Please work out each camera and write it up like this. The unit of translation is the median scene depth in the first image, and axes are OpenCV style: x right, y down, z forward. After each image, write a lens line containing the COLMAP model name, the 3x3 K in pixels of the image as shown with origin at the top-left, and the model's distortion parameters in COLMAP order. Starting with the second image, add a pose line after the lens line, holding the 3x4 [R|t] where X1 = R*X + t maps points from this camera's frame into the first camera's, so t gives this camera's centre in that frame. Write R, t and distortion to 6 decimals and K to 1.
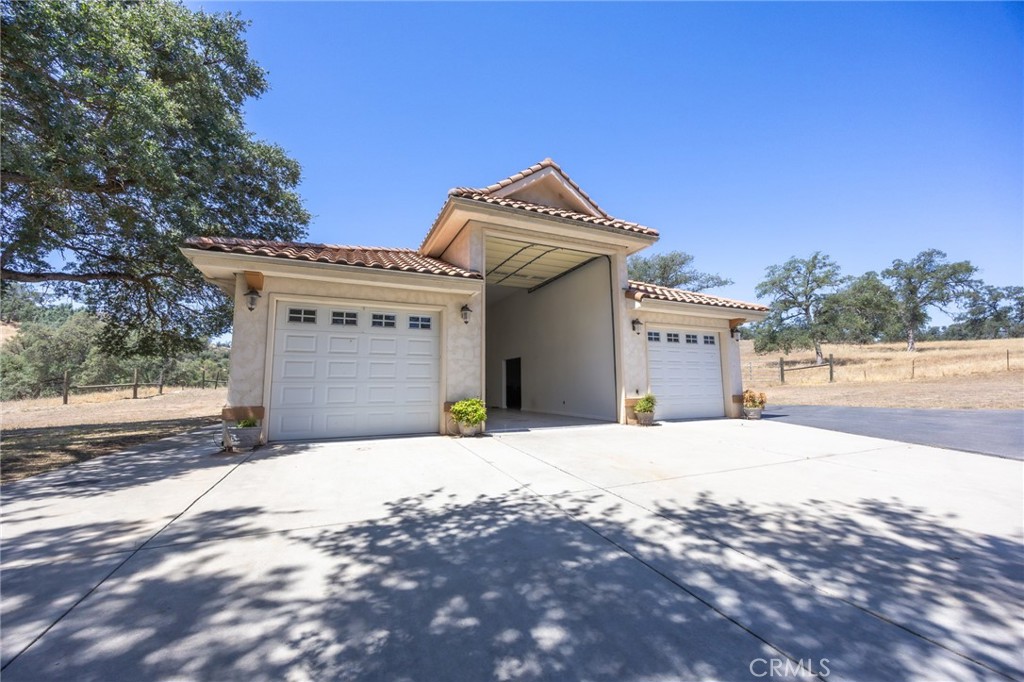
lens RADIAL K [[389.3, 0, 512.0], [0, 389.3, 341.0], [0, 0, 1]] dist [-0.002895, -0.000398]
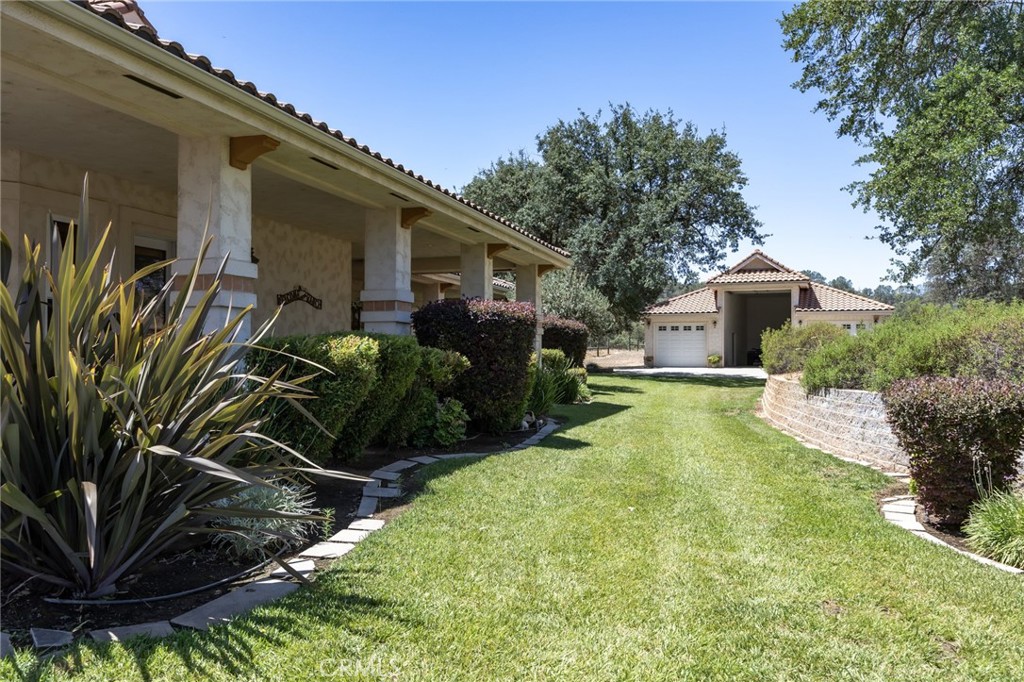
lens RADIAL K [[792.0, 0, 512.0], [0, 792.0, 341.0], [0, 0, 1]] dist [-0.003905, -0.000730]
pose [[0.714535, -0.000897, -0.699599, 2.757224], [0.078215, 0.993832, 0.078610, -0.504360], [0.695214, -0.110889, 0.710198, -3.953504]]
